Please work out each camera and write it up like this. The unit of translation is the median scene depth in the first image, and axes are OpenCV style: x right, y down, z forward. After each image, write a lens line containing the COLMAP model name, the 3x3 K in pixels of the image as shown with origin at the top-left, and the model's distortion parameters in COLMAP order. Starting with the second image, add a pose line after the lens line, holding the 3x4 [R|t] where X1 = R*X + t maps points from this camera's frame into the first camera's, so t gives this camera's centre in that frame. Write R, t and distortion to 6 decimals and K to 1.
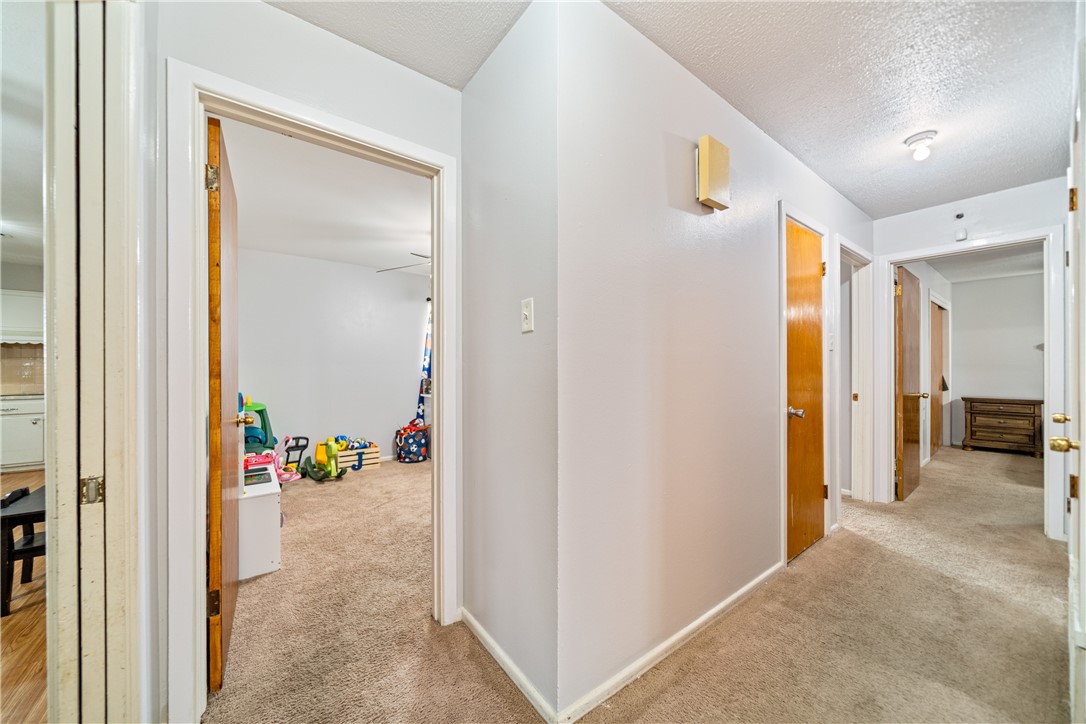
lens RADIAL K [[390.7, 0, 539.0], [0, 390.7, 367.8], [0, 0, 1]] dist [-0.000035, 0.000057]
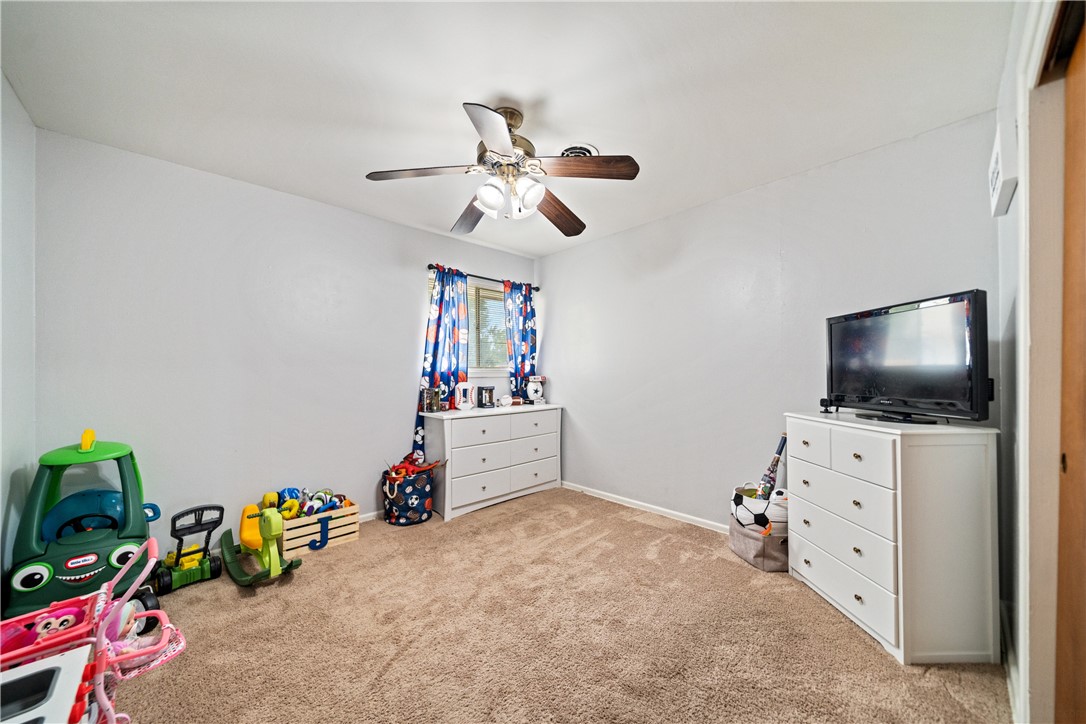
lens RADIAL K [[390.7, 0, 539.0], [0, 390.7, 367.8], [0, 0, 1]] dist [-0.000035, 0.000057]
pose [[0.994461, -0.005360, 0.104972, -0.200866], [0.006799, 0.999888, -0.013356, 0.004453], [-0.104888, 0.013996, 0.994386, 0.387764]]
